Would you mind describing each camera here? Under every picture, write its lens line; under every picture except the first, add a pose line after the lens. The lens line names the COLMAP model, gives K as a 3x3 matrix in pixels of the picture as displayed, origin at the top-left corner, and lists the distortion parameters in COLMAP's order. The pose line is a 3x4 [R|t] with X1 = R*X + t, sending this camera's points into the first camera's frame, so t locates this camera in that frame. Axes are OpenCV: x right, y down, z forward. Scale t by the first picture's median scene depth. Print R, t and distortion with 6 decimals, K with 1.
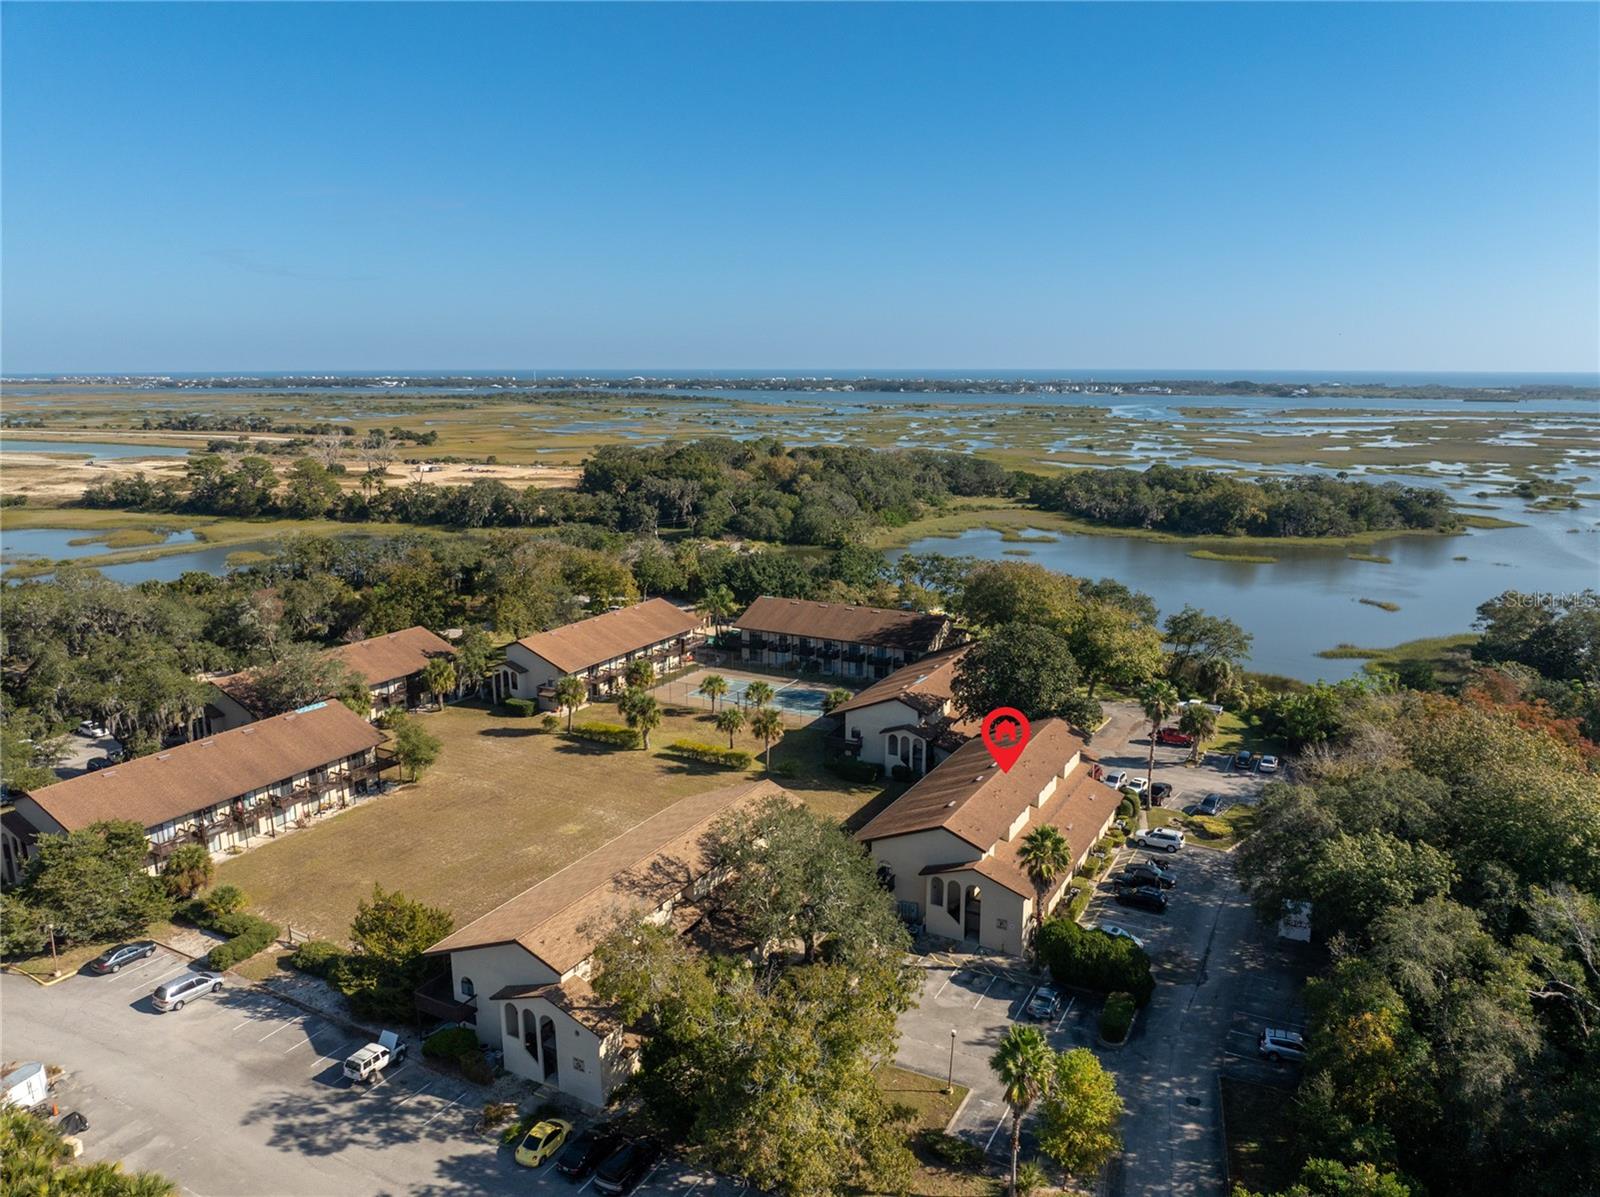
lens RADIAL K [[1119.1, 0, 819.8], [0, 1119.1, 597.4], [0, 0, 1]] dist [-0.029108, -0.015309]
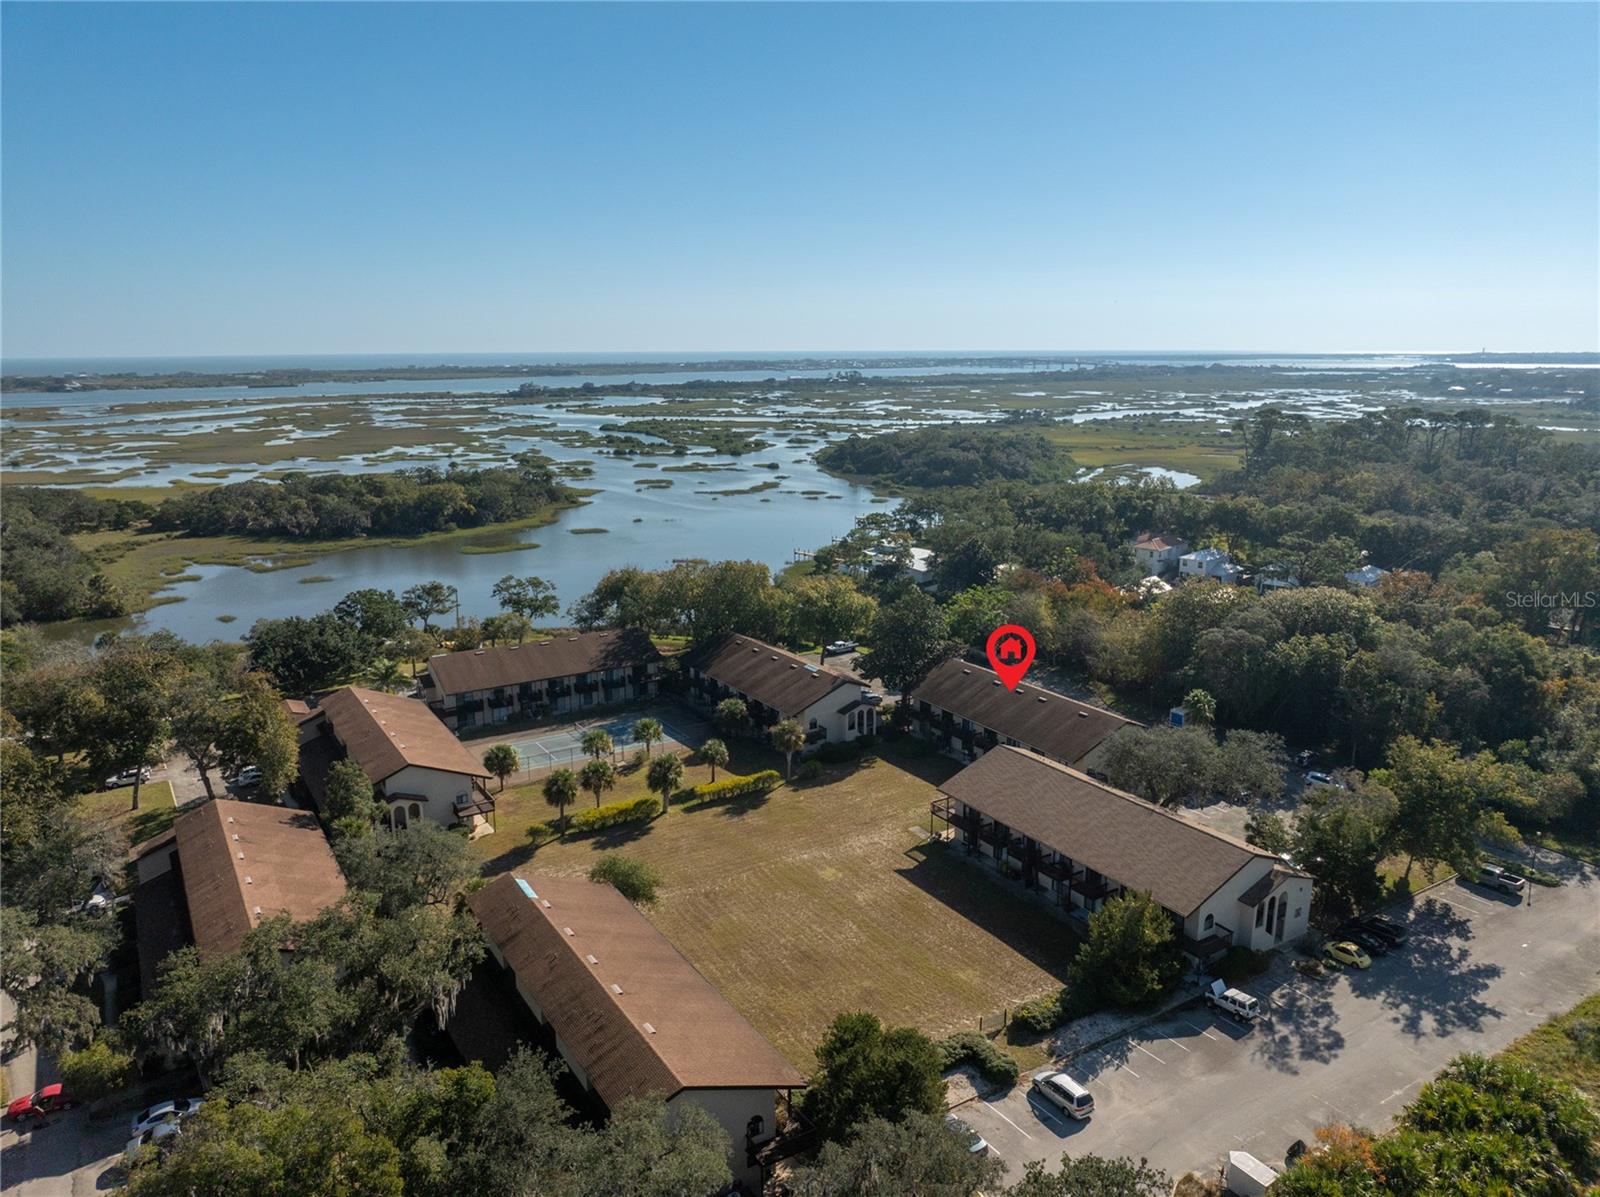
lens RADIAL K [[1119.1, 0, 819.8], [0, 1119.1, 597.4], [0, 0, 1]] dist [-0.029108, -0.015309]
pose [[0.493161, -0.190833, 0.848749, -0.904566], [0.179450, 0.976976, 0.115395, -0.130926], [-0.851228, 0.095400, 0.516052, 0.420334]]
